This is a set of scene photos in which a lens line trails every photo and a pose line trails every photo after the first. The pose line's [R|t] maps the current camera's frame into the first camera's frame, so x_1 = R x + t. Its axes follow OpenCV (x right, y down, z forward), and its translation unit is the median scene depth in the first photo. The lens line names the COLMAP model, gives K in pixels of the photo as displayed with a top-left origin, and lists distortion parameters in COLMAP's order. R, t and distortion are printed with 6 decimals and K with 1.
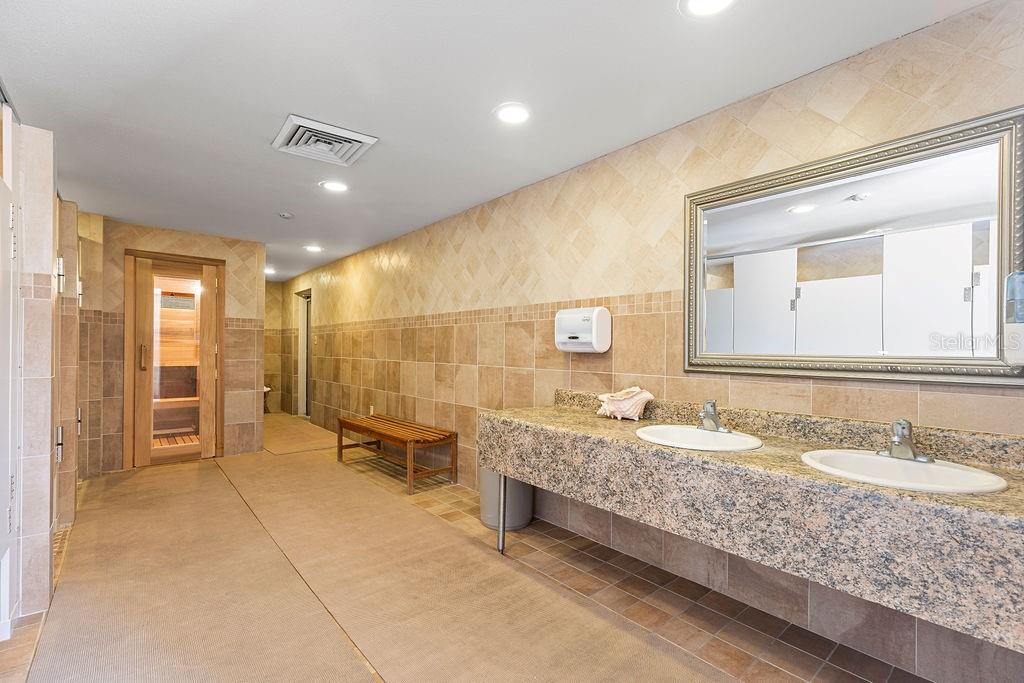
lens RADIAL K [[463.0, 0, 513.6], [0, 463.0, 348.7], [0, 0, 1]] dist [0.004295, -0.000283]
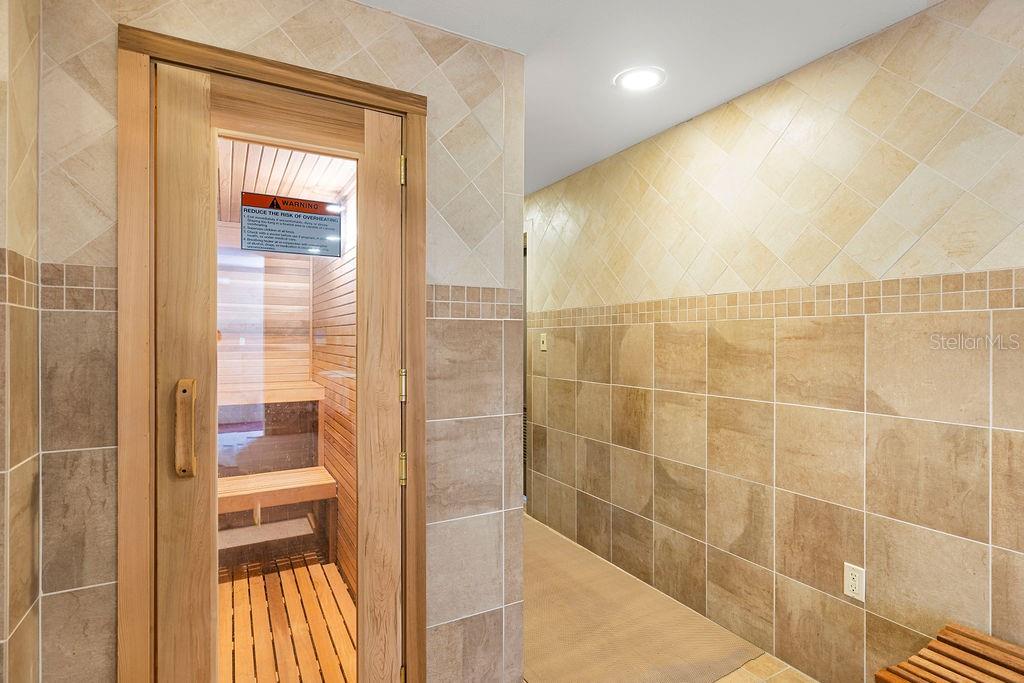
lens RADIAL K [[525.6, 0, 512.8], [0, 525.6, 337.6], [0, 0, 1]] dist [-0.001403, -0.000330]
pose [[0.979845, -0.010484, -0.199486, -0.503269], [0.009635, 0.999940, -0.005223, -0.029304], [0.199529, 0.003195, 0.979887, 0.678719]]
